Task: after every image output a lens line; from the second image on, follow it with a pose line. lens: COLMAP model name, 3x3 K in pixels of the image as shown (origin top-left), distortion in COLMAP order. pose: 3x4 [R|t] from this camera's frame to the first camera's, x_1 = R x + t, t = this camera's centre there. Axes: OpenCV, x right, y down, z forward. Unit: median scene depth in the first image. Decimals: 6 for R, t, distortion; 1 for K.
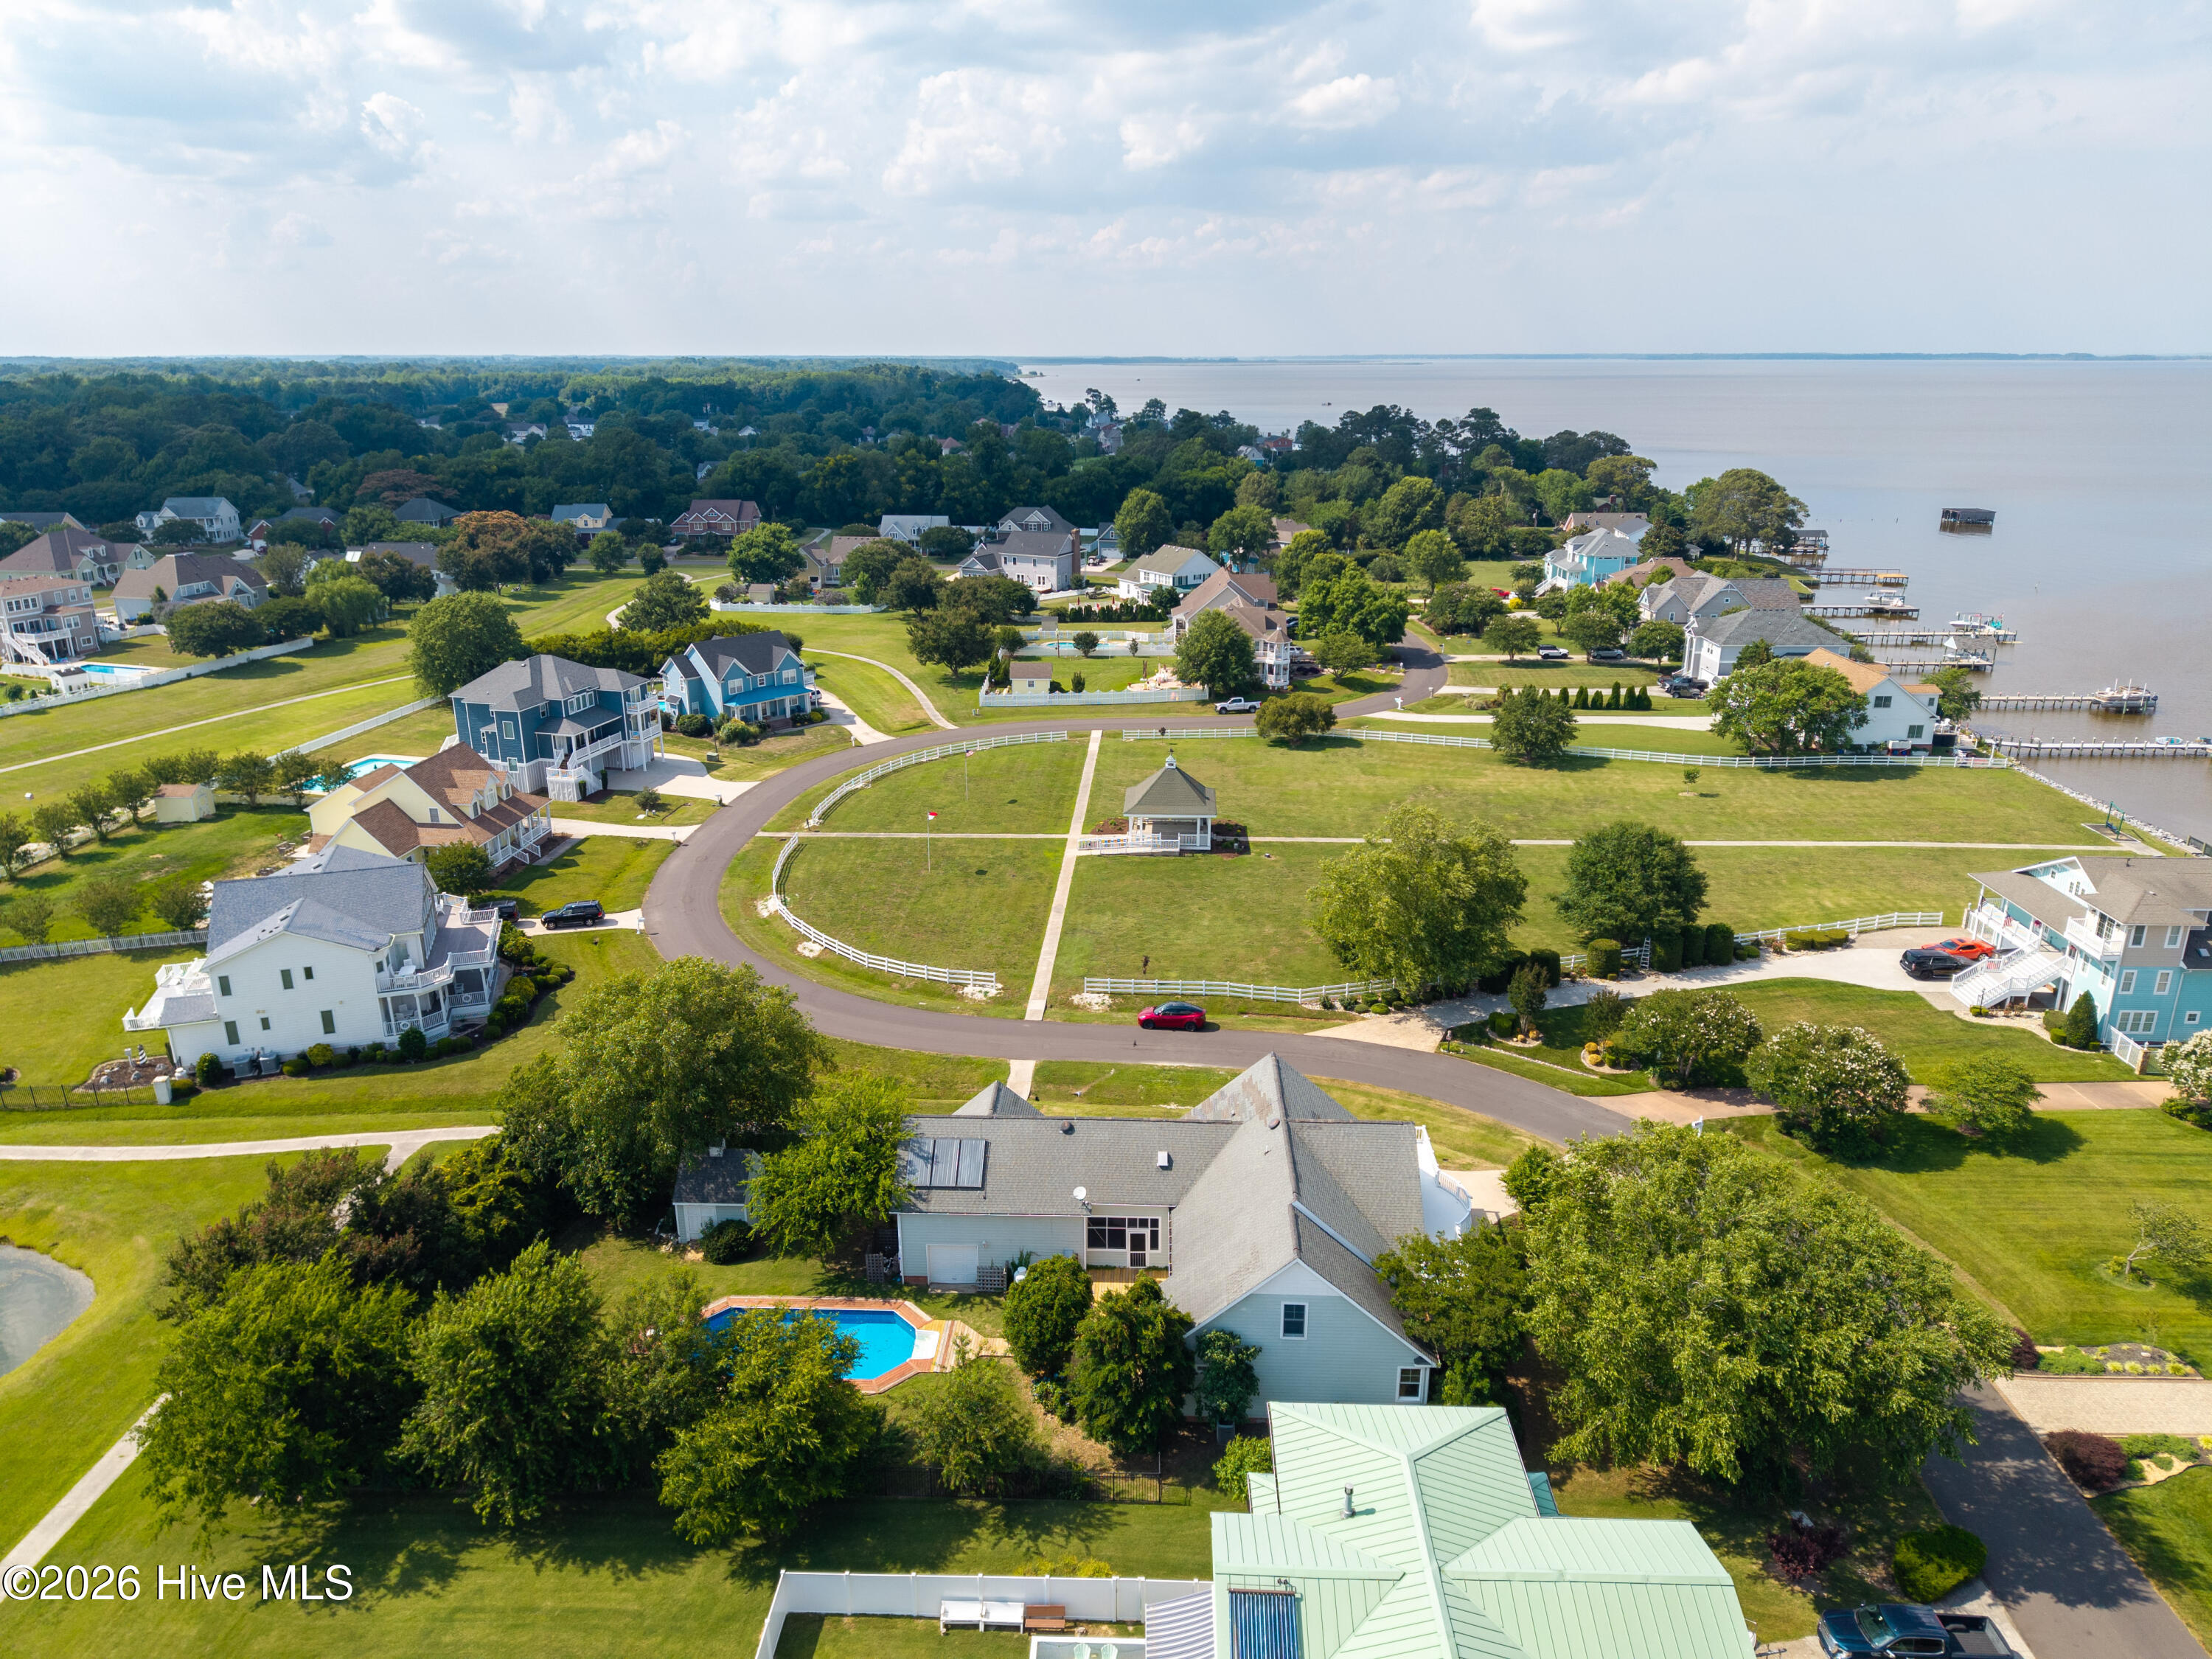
lens RADIAL K [[1514.1, 0, 1106.8], [0, 1514.1, 817.6], [0, 0, 1]] dist [0.007697, -0.006110]
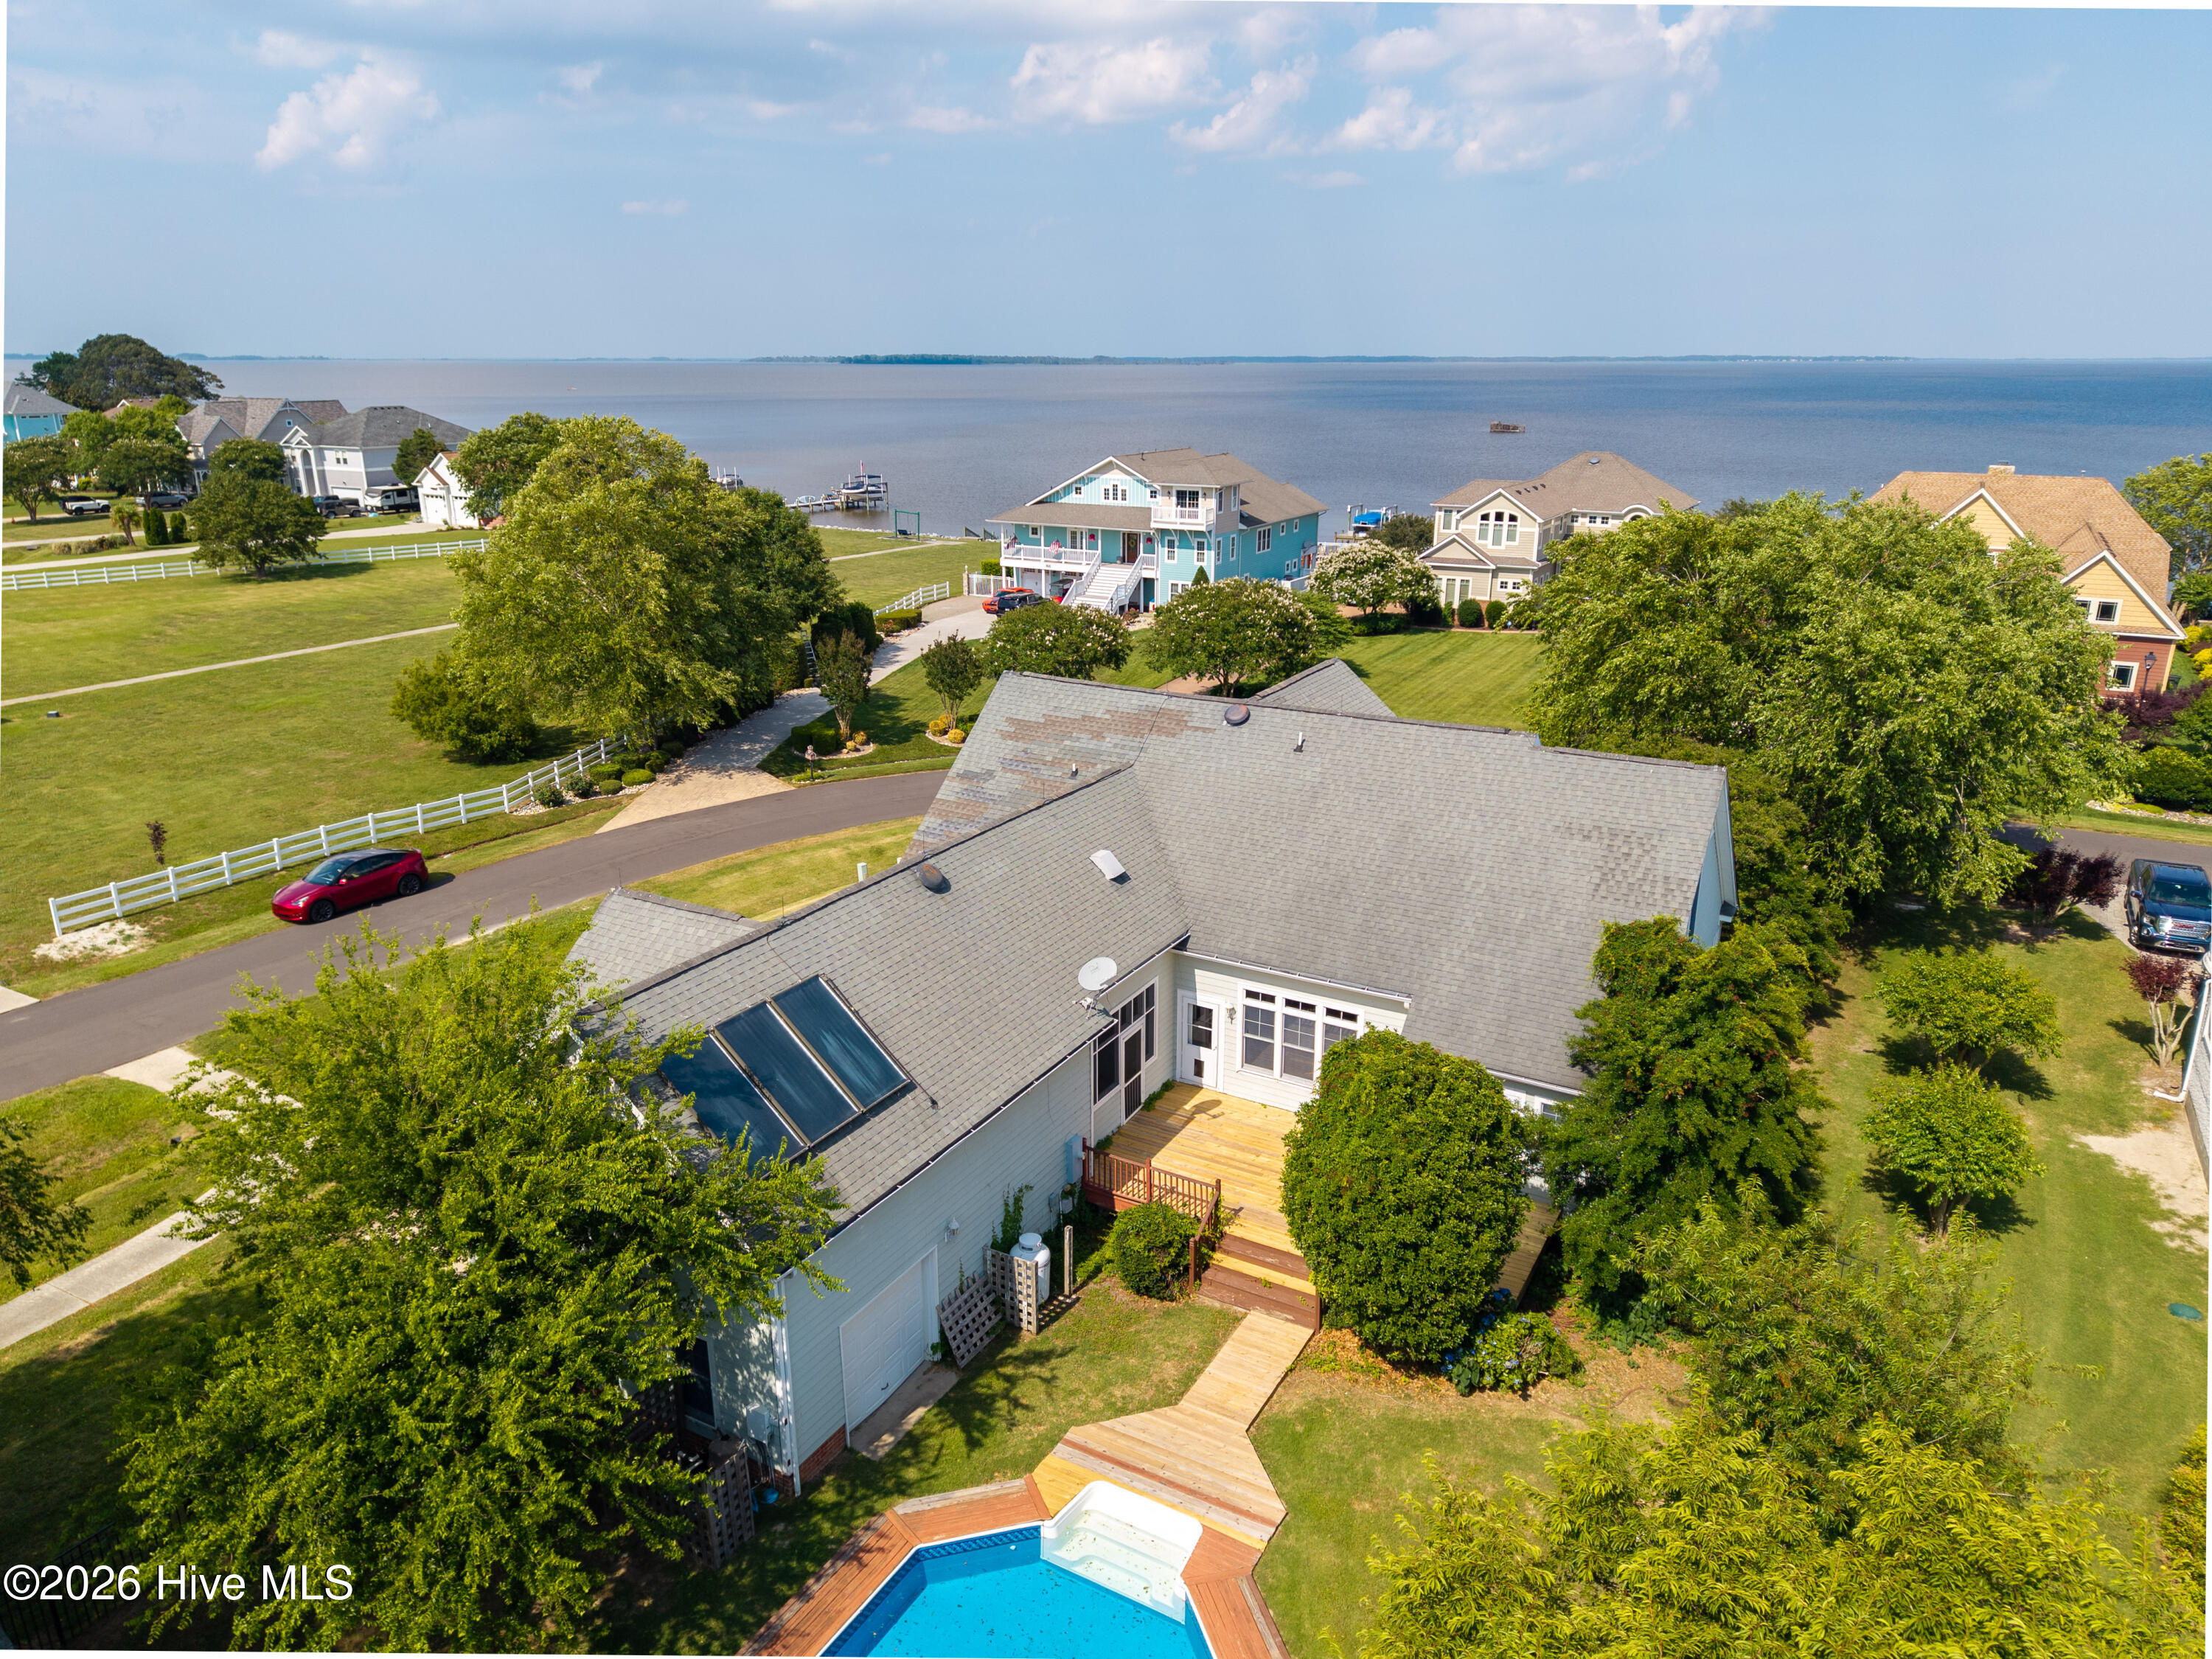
lens RADIAL K [[1514.1, 0, 1099.0], [0, 1514.1, 830.4], [0, 0, 1]] dist [0.007697, -0.006110]
pose [[0.461145, -0.263317, 0.847354, -0.238729], [0.268143, 0.951661, 0.149803, 0.105207], [-0.845840, 0.158131, 0.509460, 0.549467]]
